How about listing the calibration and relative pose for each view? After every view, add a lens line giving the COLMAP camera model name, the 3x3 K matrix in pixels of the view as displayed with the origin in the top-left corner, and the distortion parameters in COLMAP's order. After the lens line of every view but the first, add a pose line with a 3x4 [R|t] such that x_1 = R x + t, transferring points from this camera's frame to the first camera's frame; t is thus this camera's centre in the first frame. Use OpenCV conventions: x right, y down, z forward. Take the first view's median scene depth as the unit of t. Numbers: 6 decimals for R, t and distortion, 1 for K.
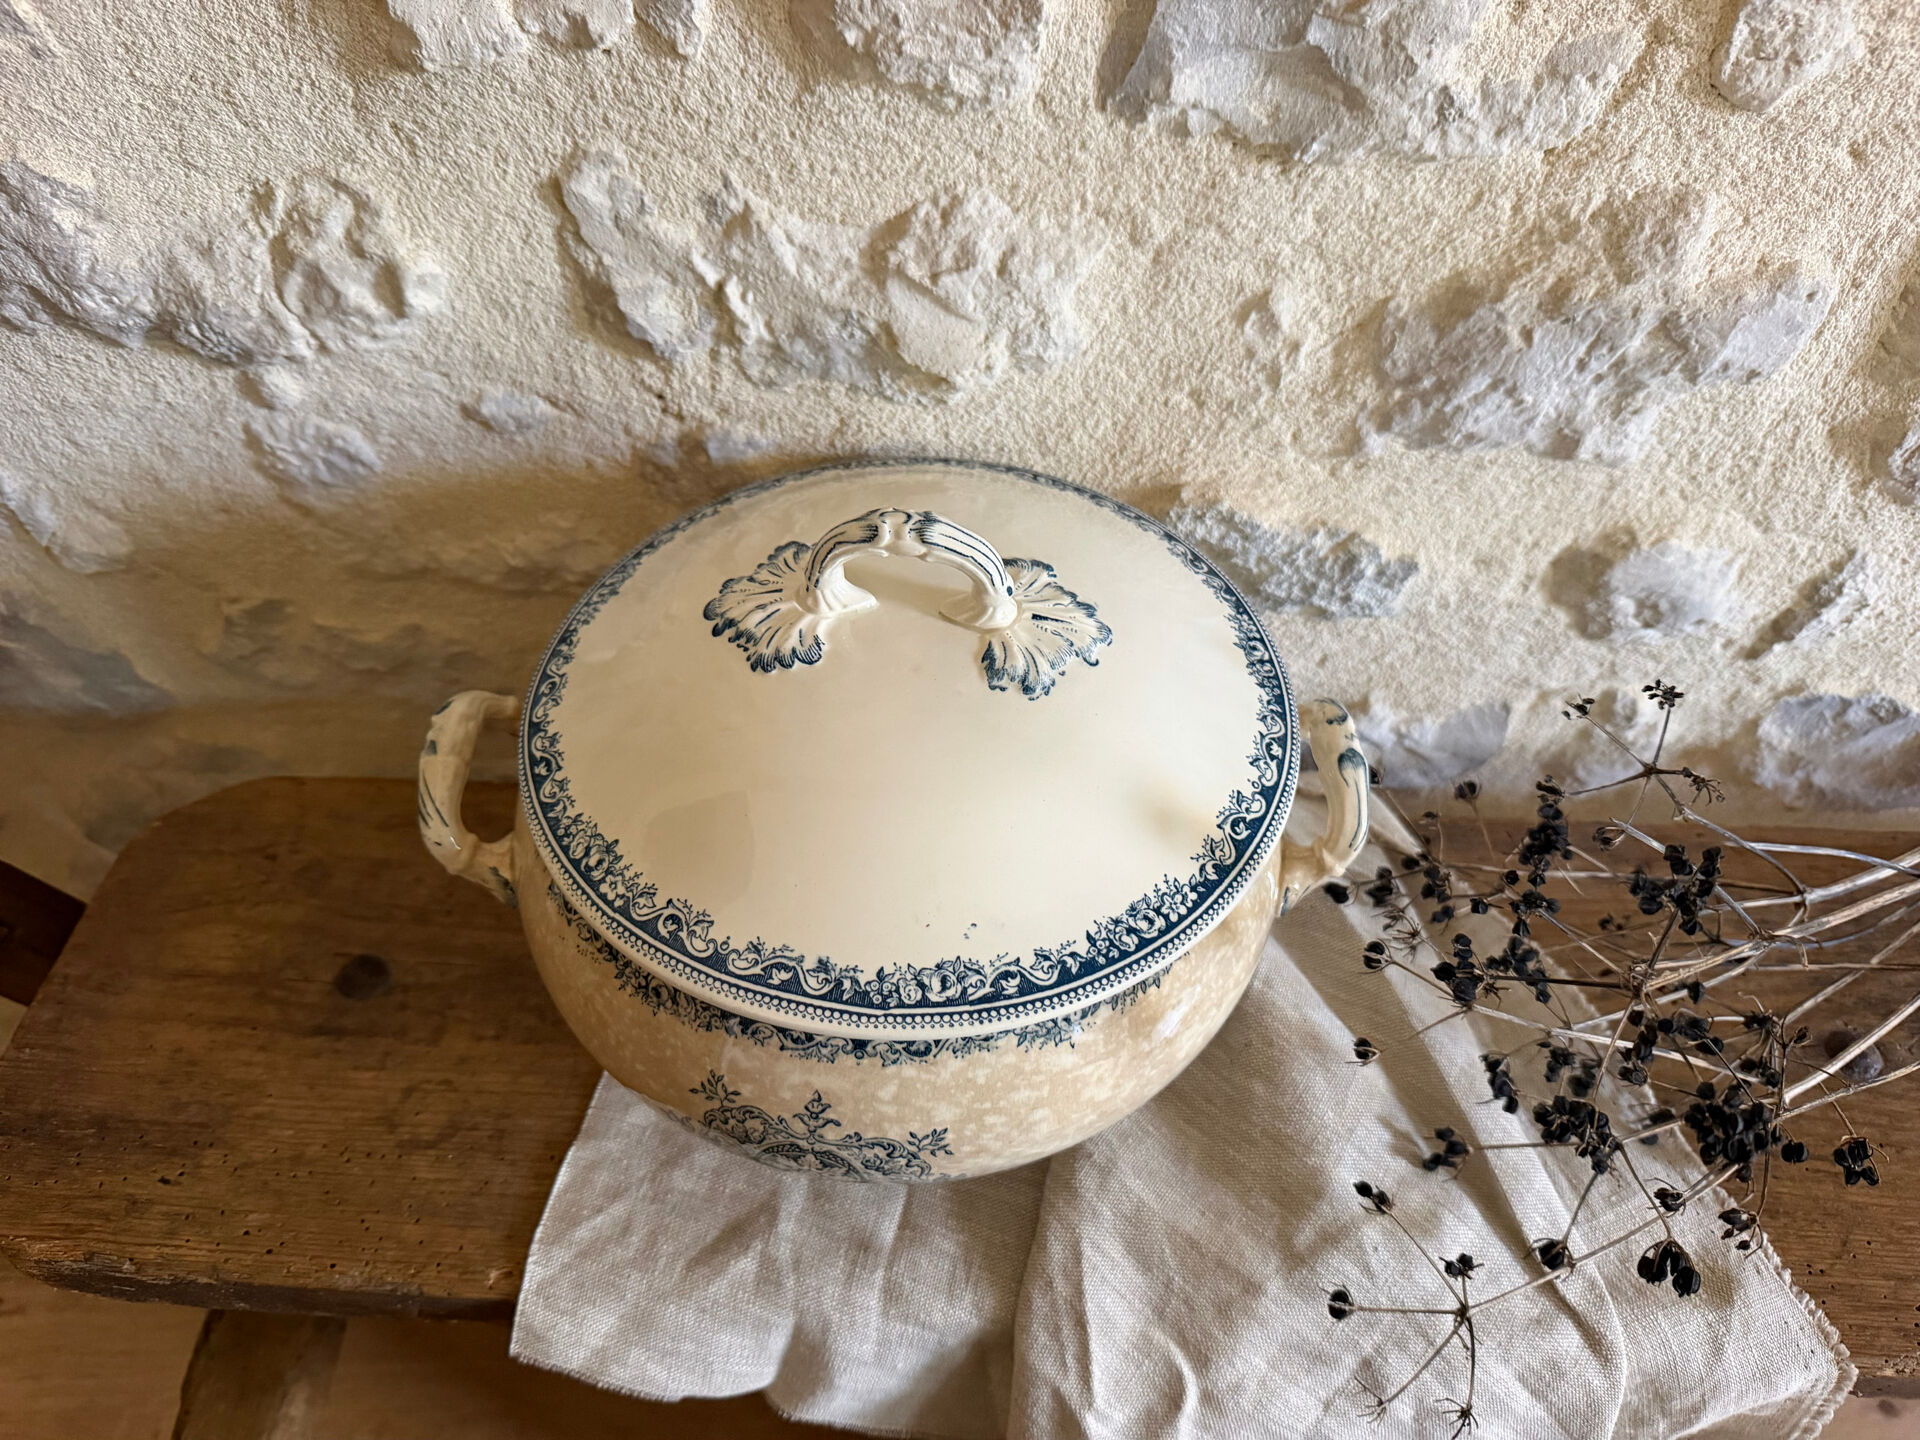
lens RADIAL K [[1413.6, 0, 960.0], [0, 1413.6, 720.0], [0, 0, 1]] dist [-0.027824, 0.004921]
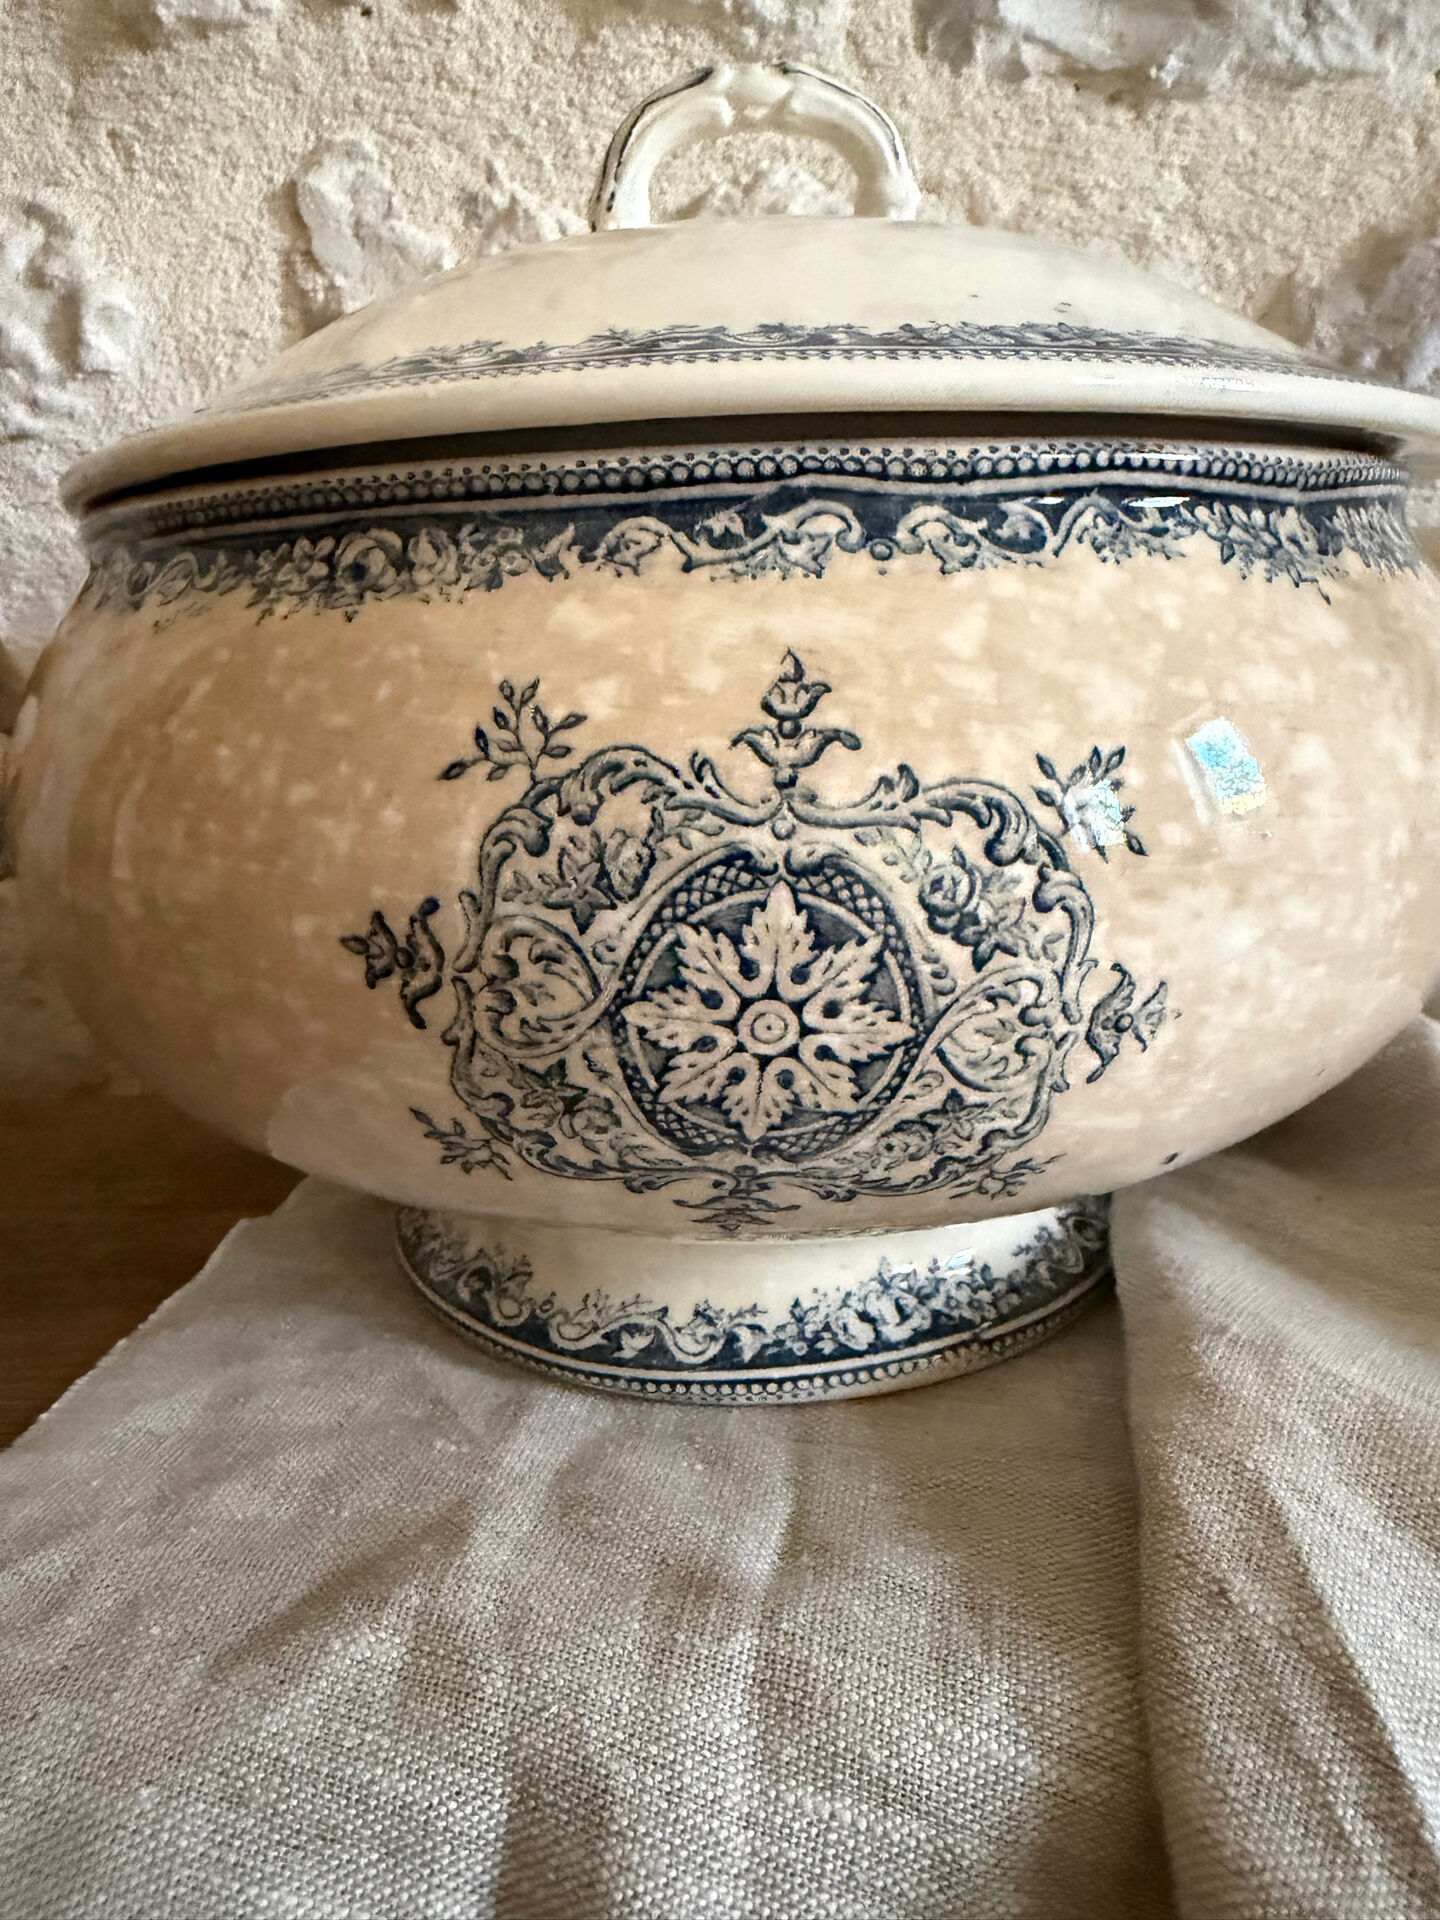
lens RADIAL K [[1382.5, 0, 705.4], [0, 1382.5, 827.8], [0, 0, 1]] dist [-0.002519, 0.000391]
pose [[0.999094, -0.038907, 0.017244, -0.064860], [0.041164, 0.780633, -0.623633, 0.452421], [0.010802, 0.623778, 0.781527, 0.586135]]
